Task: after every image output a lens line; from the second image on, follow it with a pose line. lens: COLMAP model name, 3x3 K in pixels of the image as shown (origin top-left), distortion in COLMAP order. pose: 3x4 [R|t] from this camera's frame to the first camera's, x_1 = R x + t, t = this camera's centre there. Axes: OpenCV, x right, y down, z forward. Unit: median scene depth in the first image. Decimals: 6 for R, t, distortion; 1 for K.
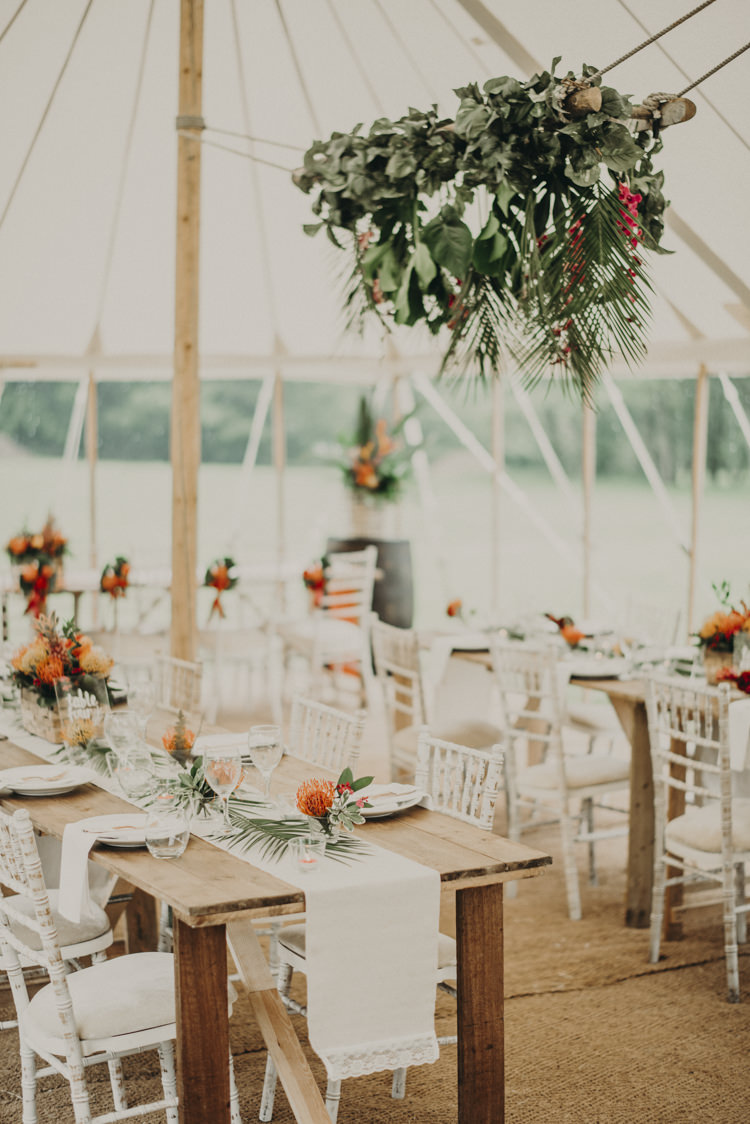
lens RADIAL K [[1858.1, 0, 375.0], [0, 1858.1, 561.7], [0, 0, 1]] dist [-0.173464, 0.000000]
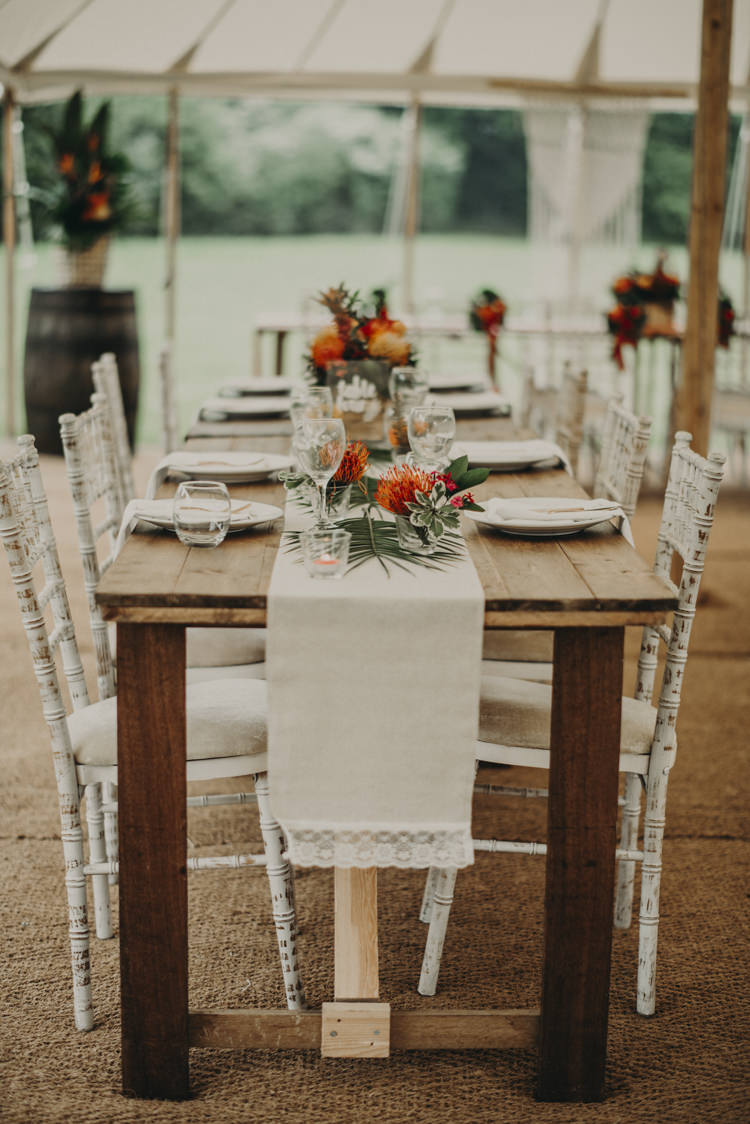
lens RADIAL K [[1858.1, 0, 374.9], [0, 1858.1, 562.0], [0, 0, 1]] dist [-0.173464, 0.000000]
pose [[0.883563, 0.099912, -0.457530, 0.328049], [-0.054115, 0.992215, 0.112167, 0.081252], [0.465175, -0.074347, 0.882091, 0.375916]]
